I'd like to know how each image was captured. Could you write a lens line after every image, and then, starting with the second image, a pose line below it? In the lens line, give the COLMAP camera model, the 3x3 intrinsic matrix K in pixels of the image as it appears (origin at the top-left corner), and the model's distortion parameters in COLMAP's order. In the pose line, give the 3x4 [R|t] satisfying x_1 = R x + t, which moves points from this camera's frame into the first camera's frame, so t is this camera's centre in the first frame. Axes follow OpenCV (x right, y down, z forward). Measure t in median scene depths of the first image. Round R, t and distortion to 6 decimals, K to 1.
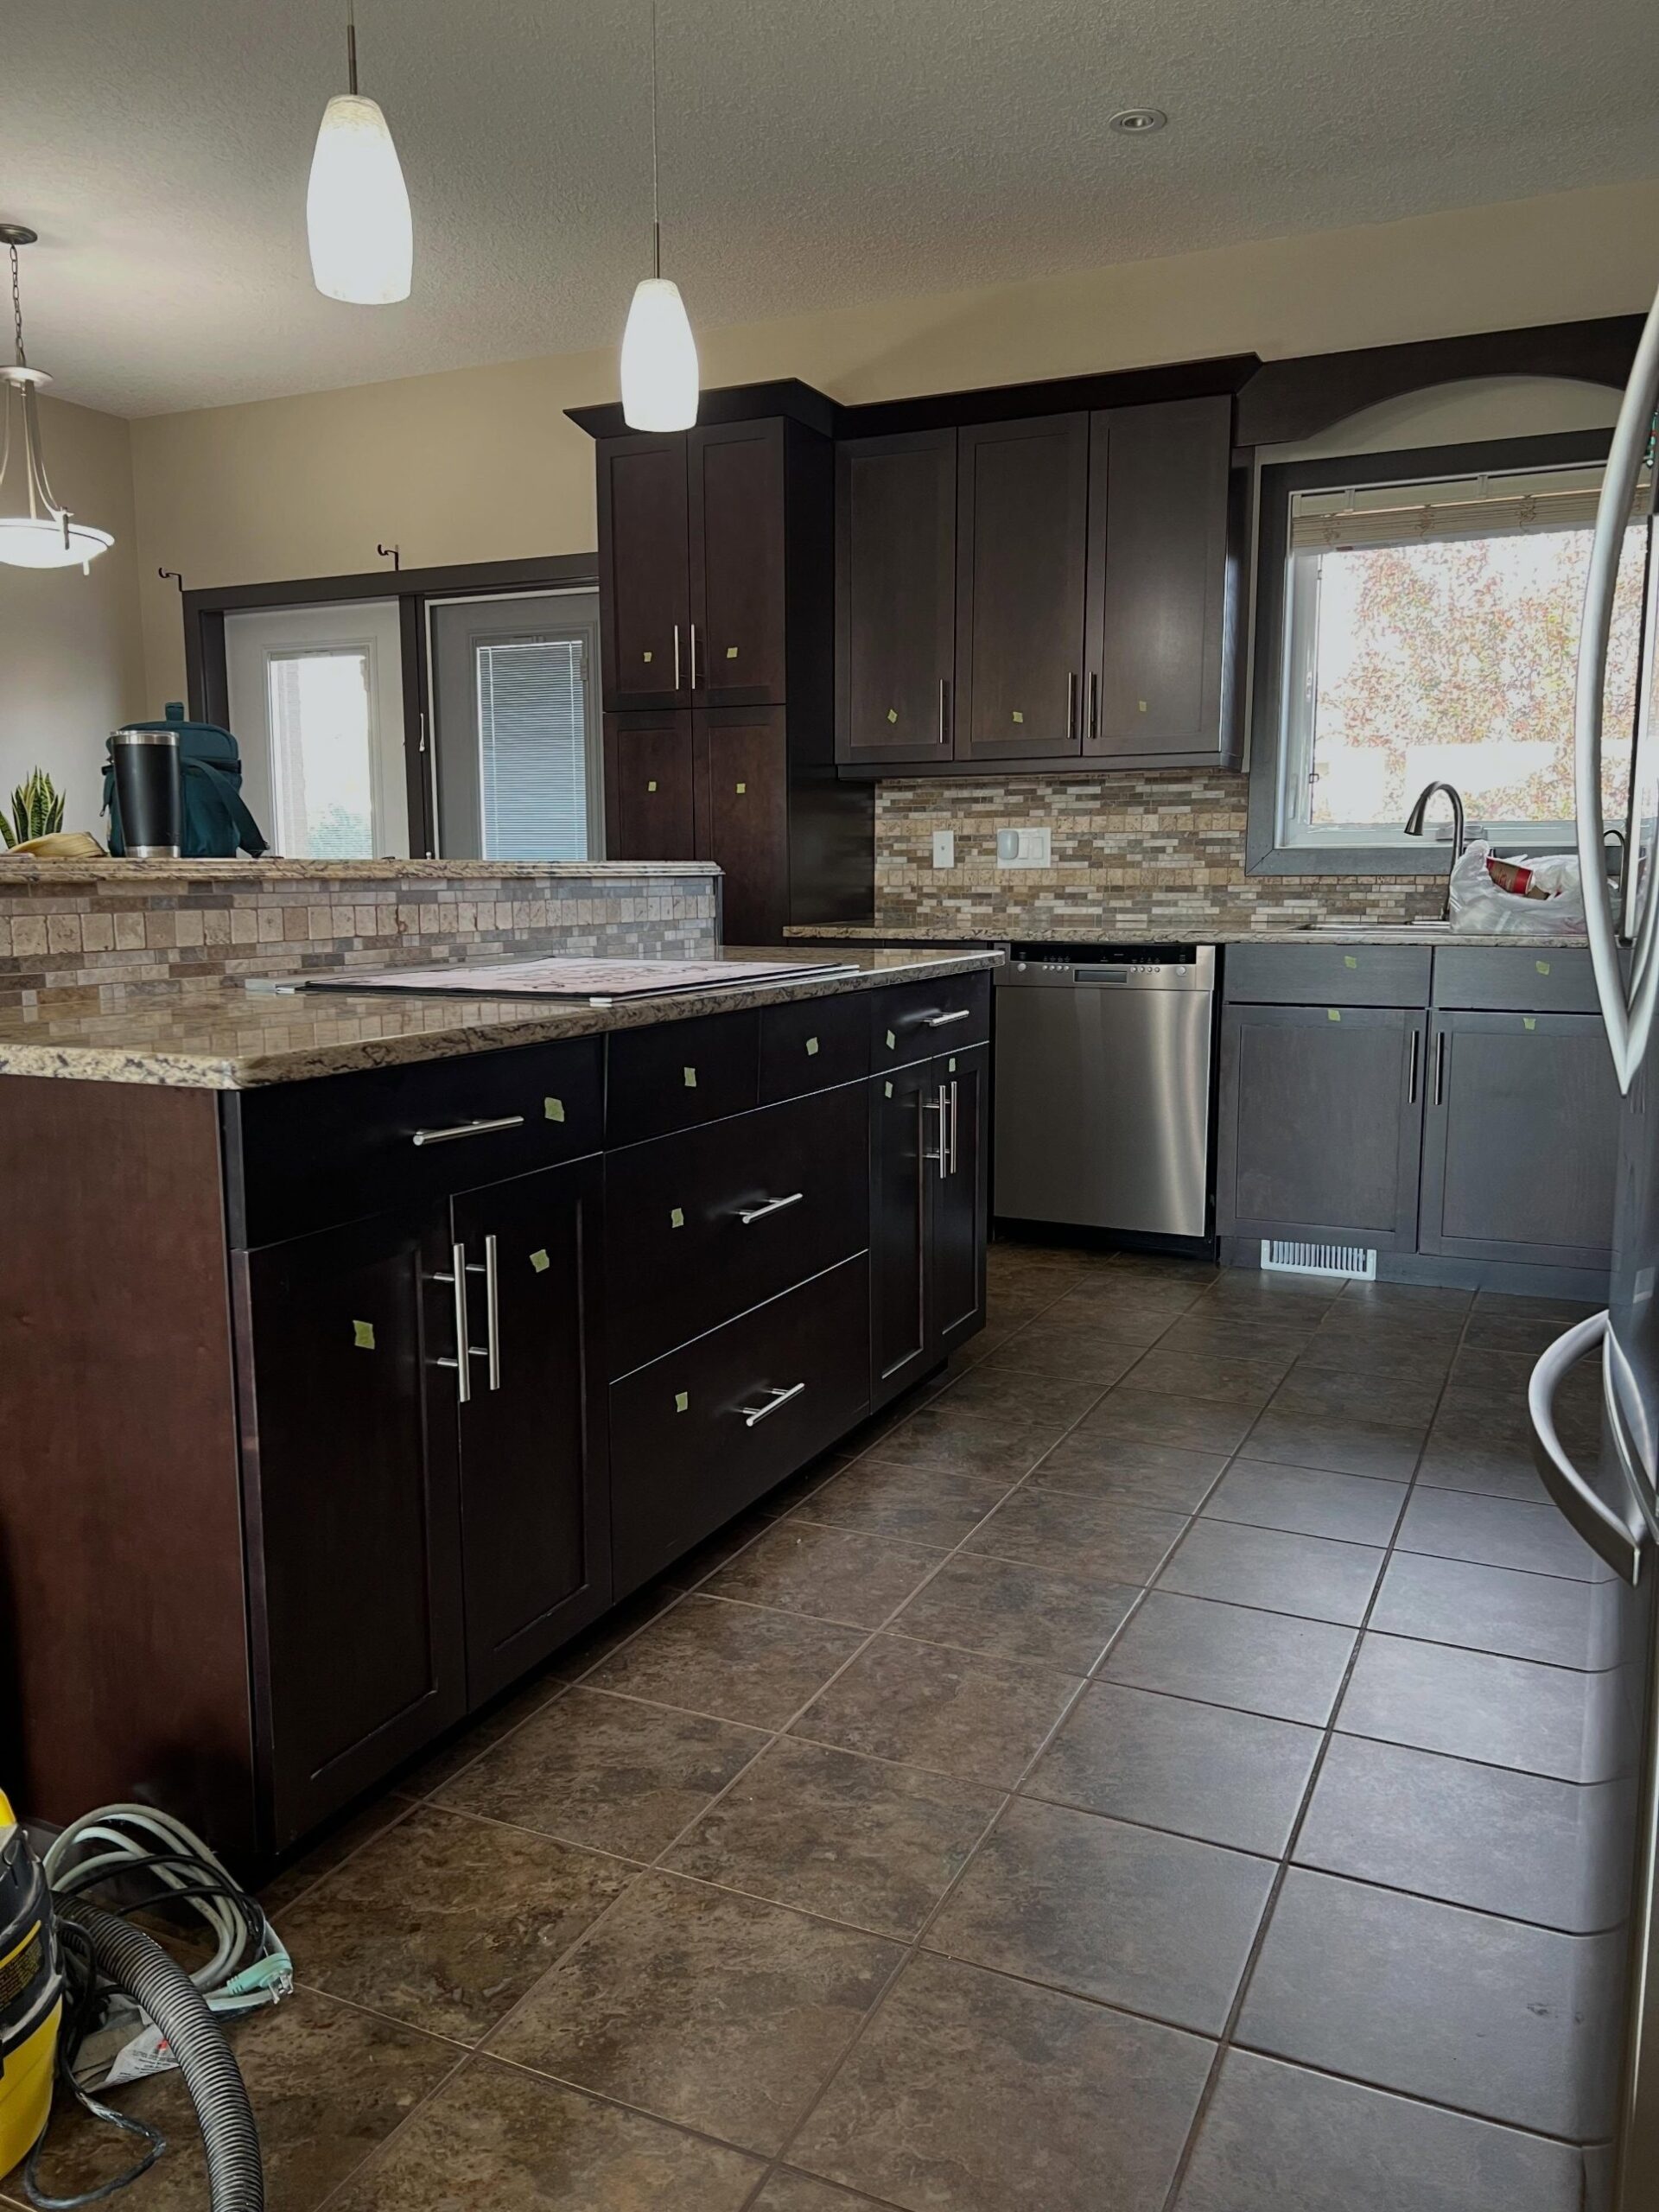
lens RADIAL K [[1686.1, 0, 798.0], [0, 1686.1, 1131.1], [0, 0, 1]] dist [0.033345, -0.019744]
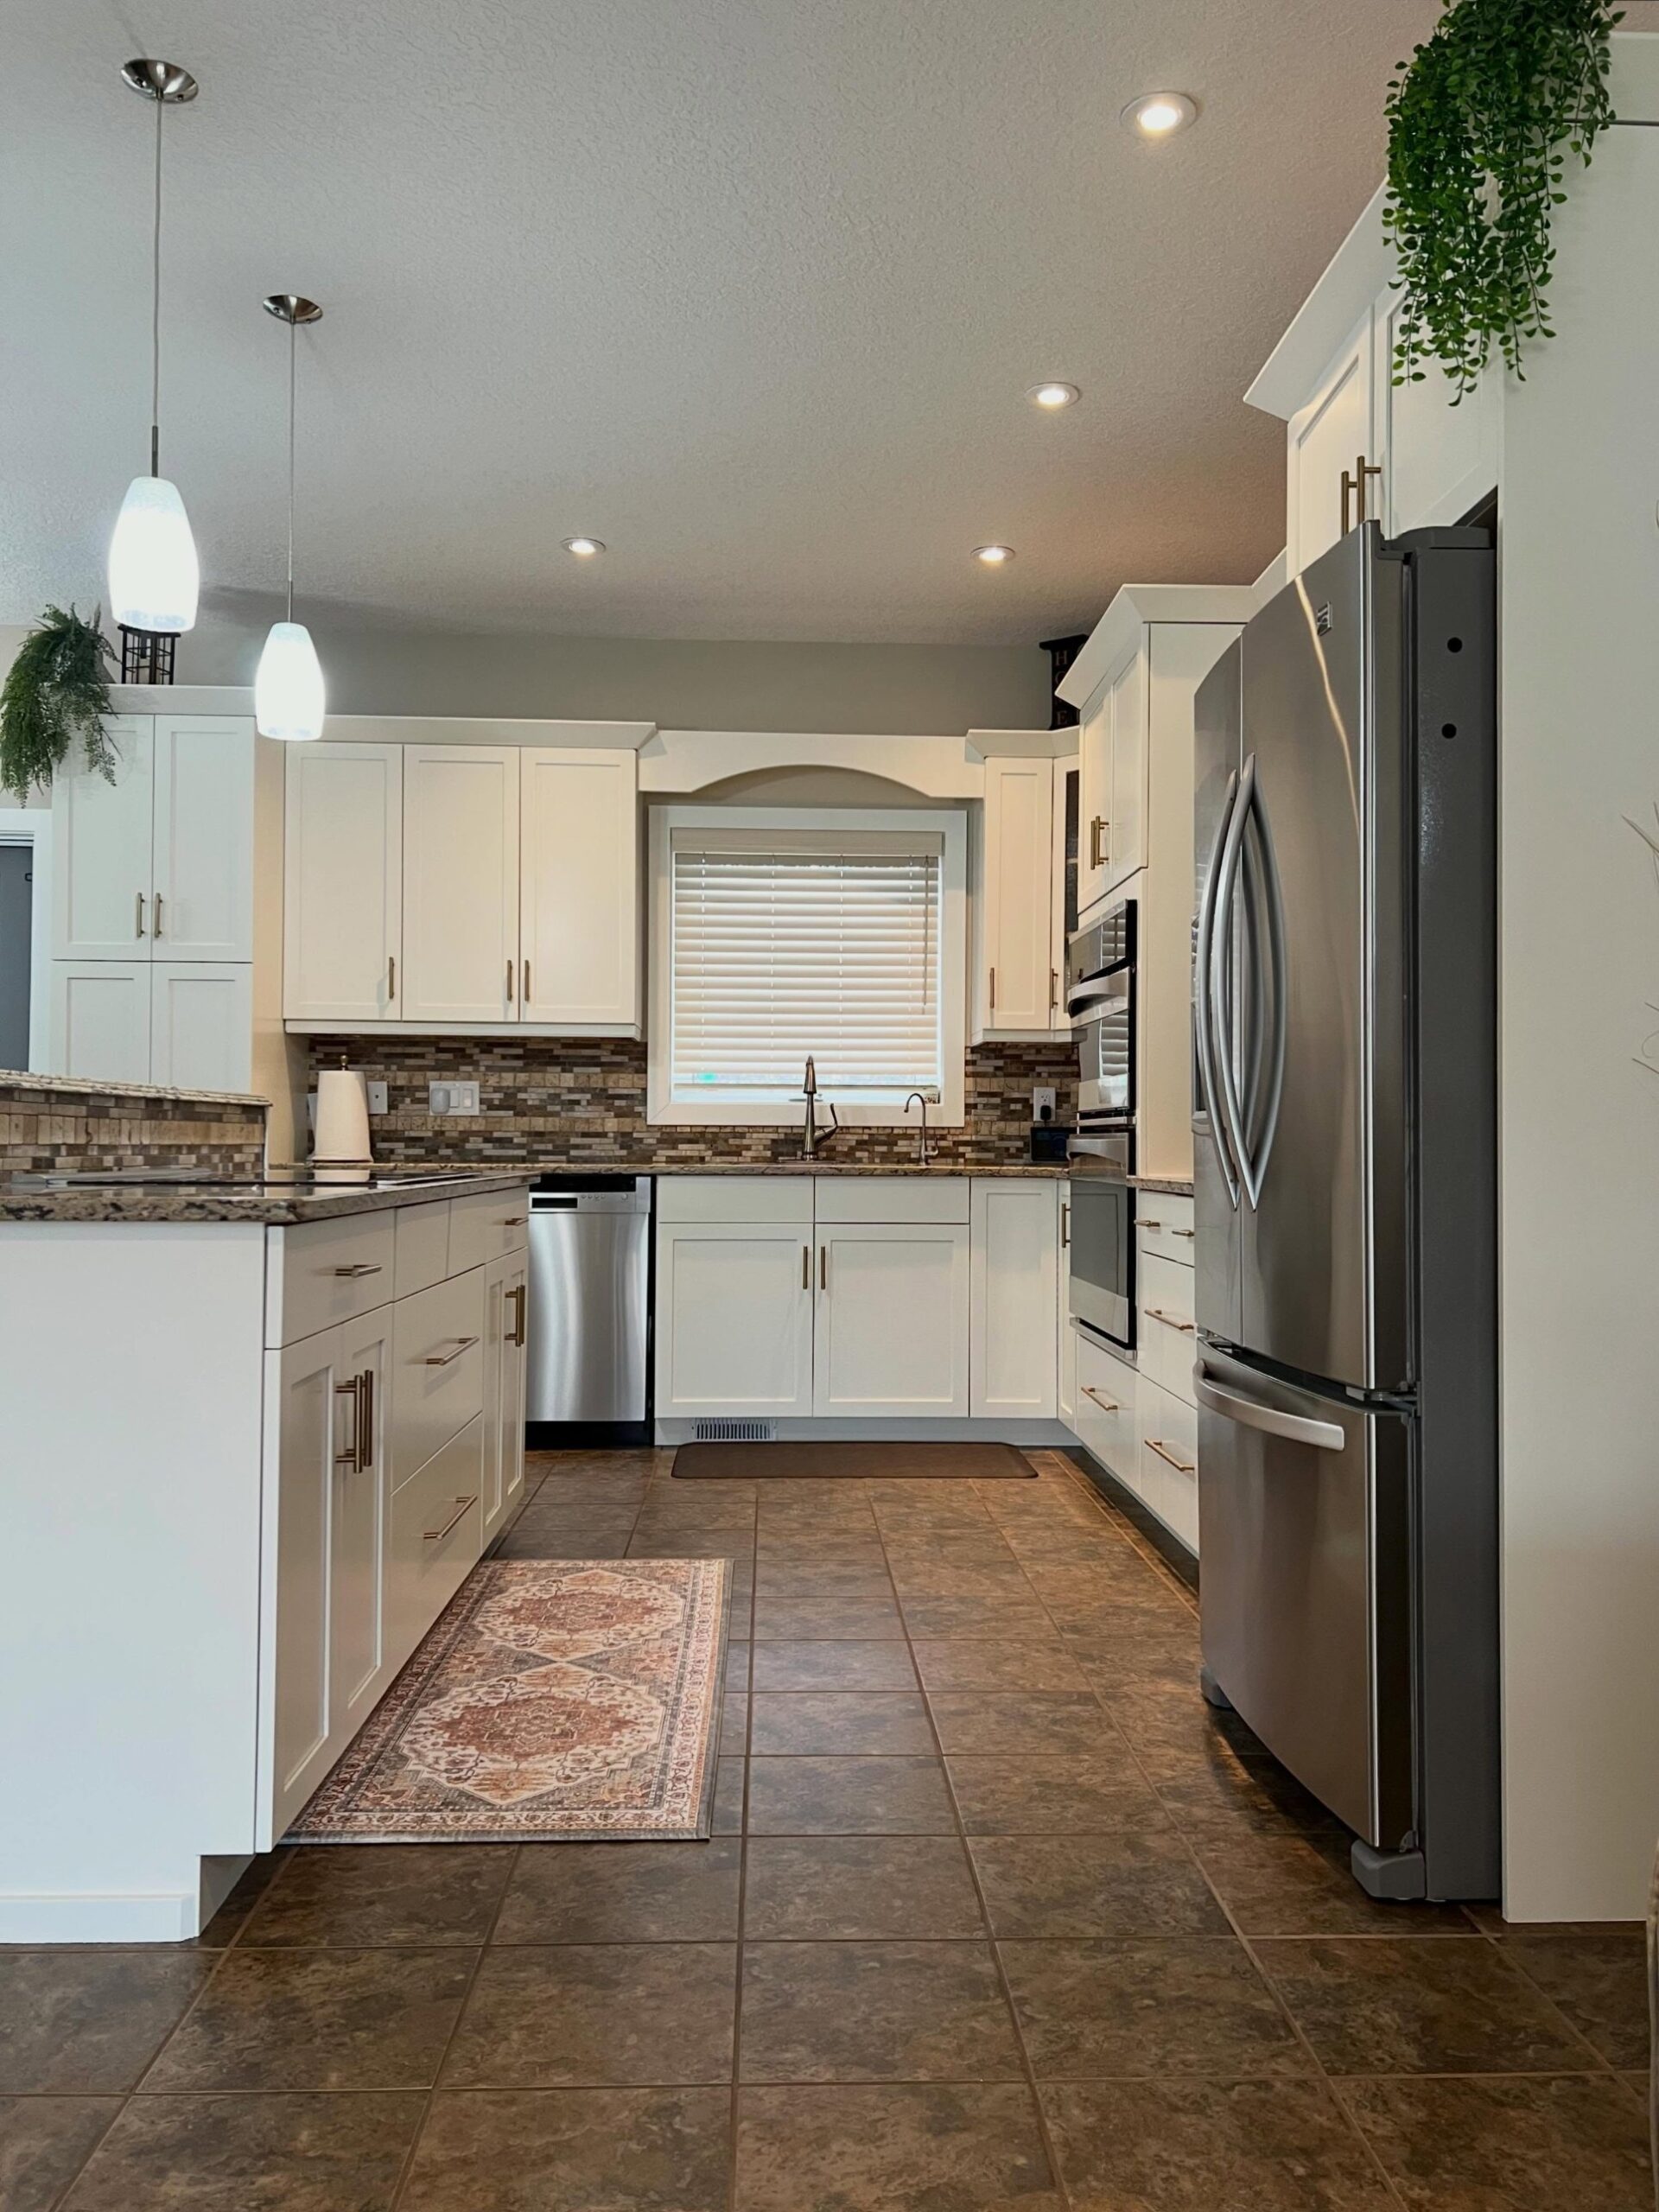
lens RADIAL K [[1686.1, 0, 830.0], [0, 1686.1, 1140.3], [0, 0, 1]] dist [0.033345, -0.019744]
pose [[0.883664, 0.012880, 0.467945, -0.187082], [0.060720, 0.988023, -0.141858, 0.040617], [-0.464168, 0.153769, 0.872298, -0.119594]]
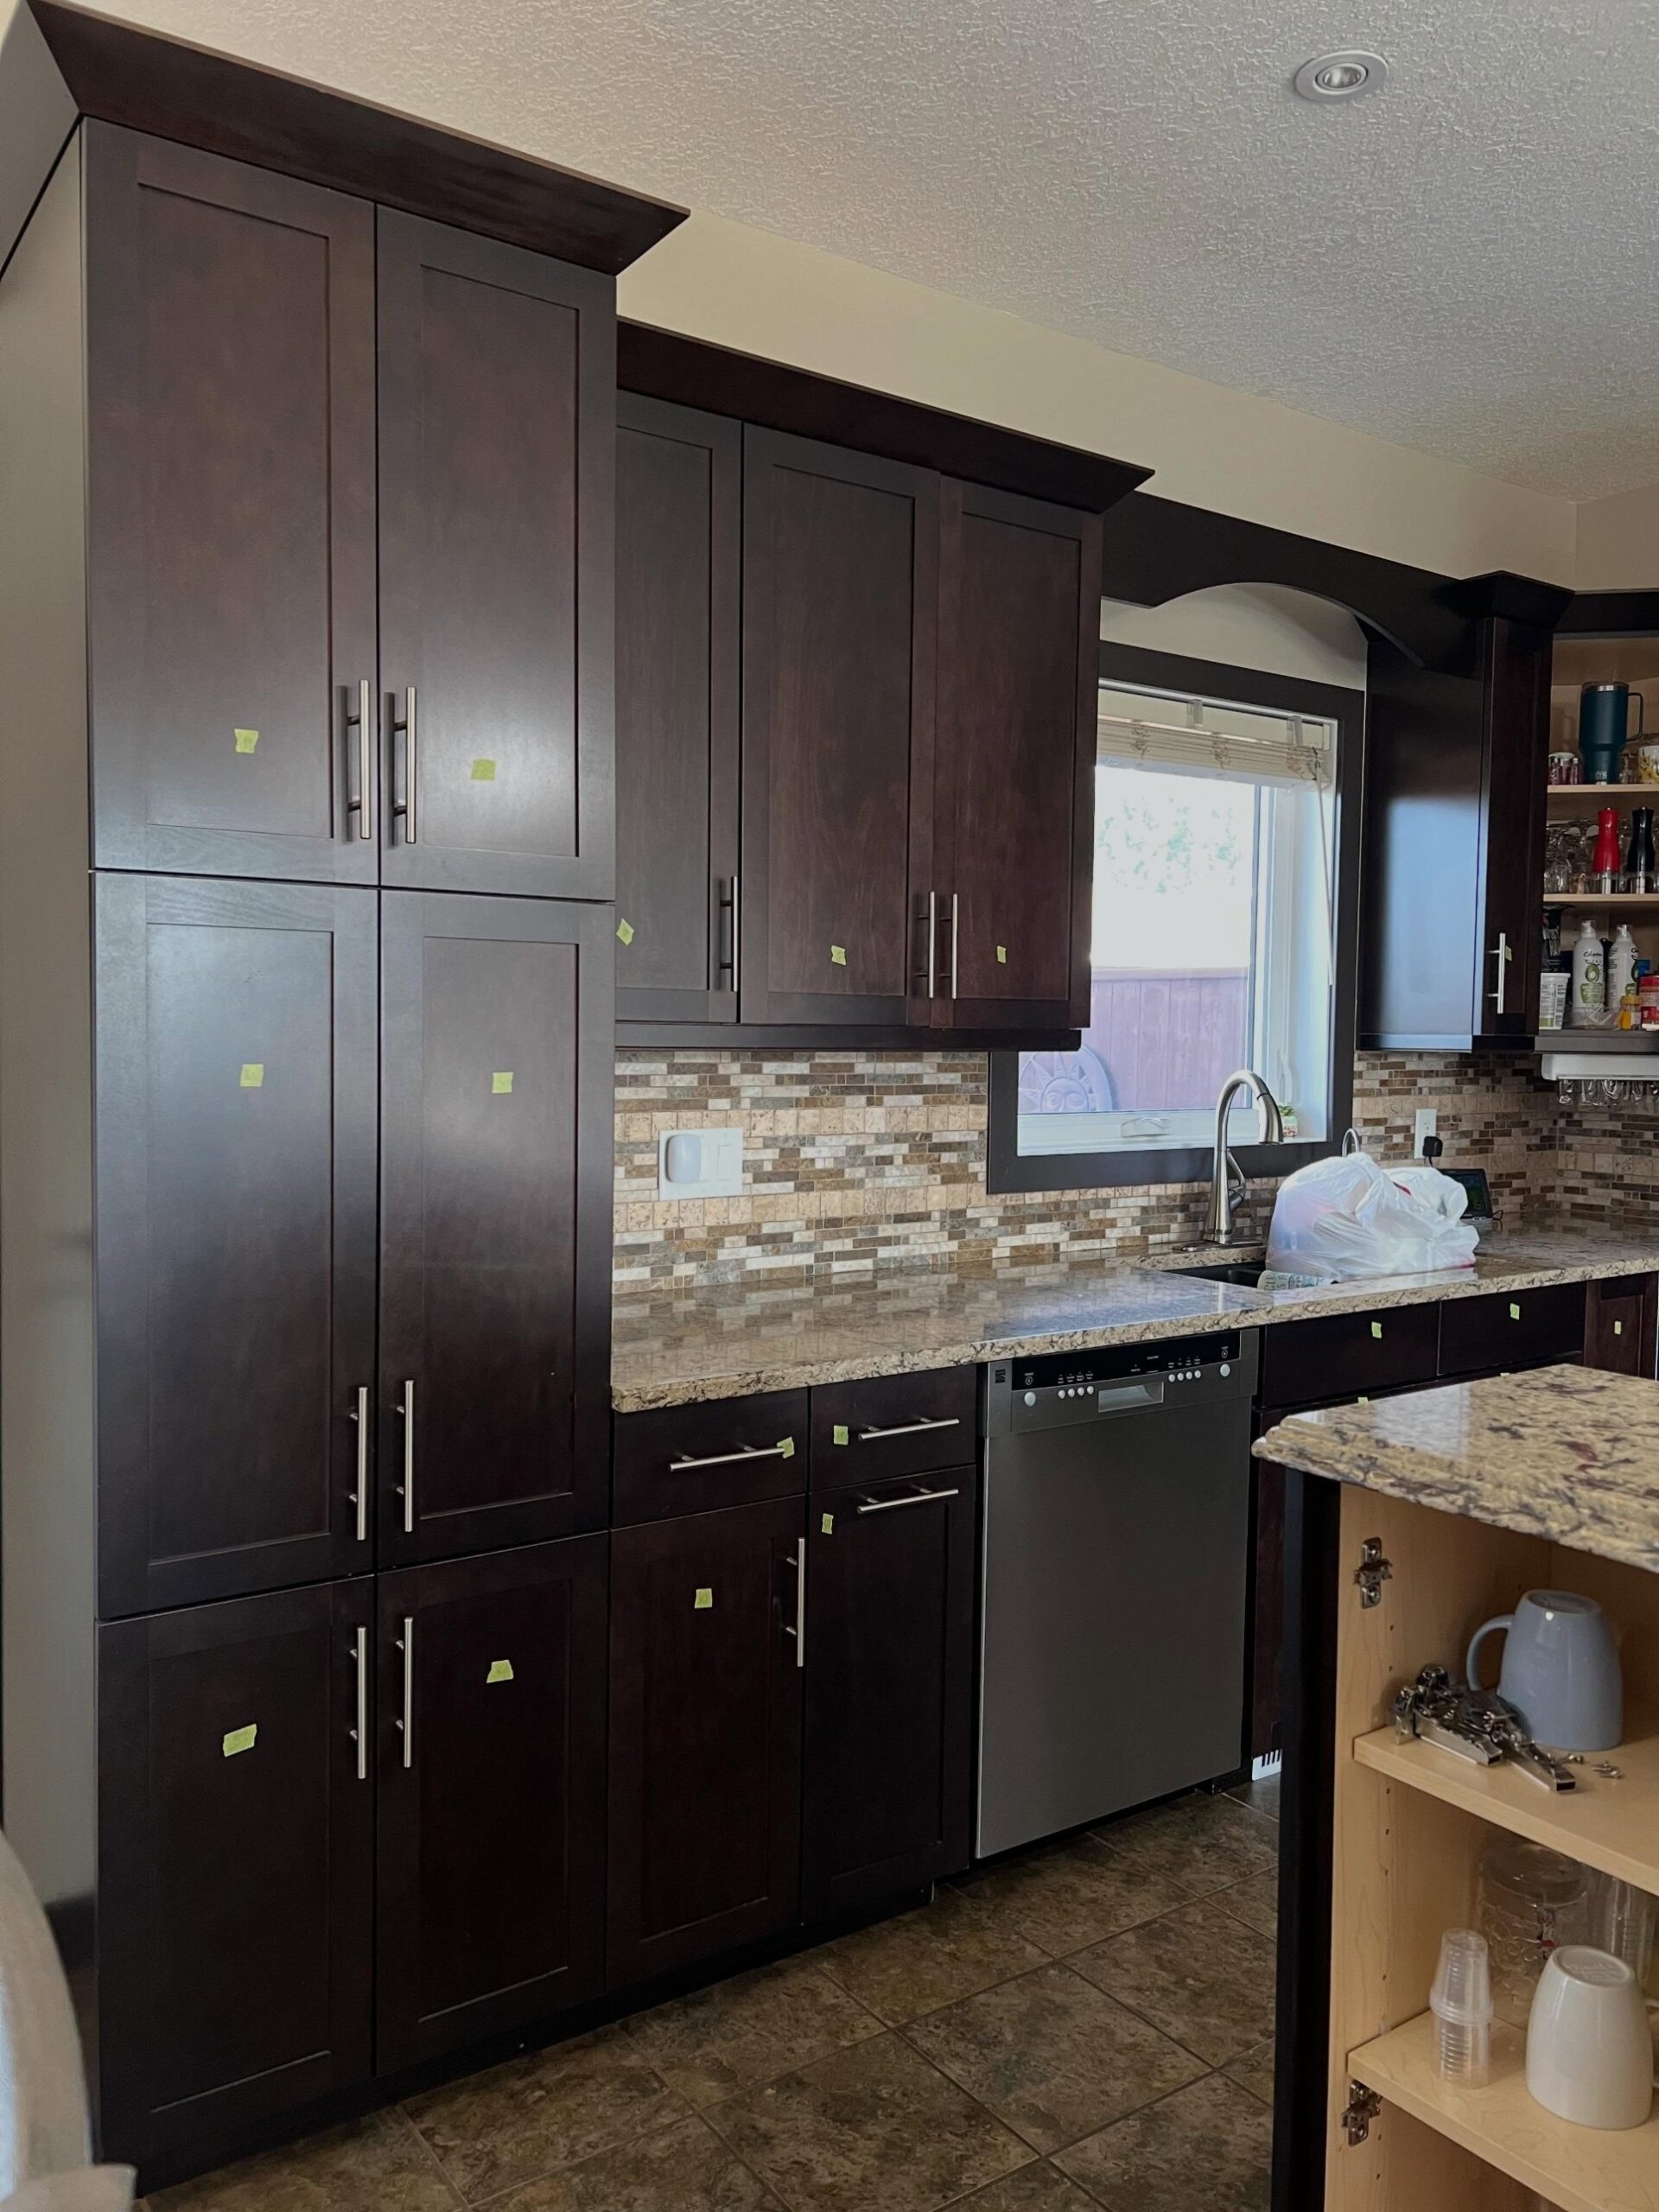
lens RADIAL K [[1686.1, 0, 763.8], [0, 1686.1, 1117.2], [0, 0, 1]] dist [0.033345, -0.019744]
pose [[0.502346, -0.040633, 0.863711, -0.376957], [0.117999, 0.992772, -0.021925, -0.177619], [-0.856577, 0.112931, 0.503510, 0.725561]]
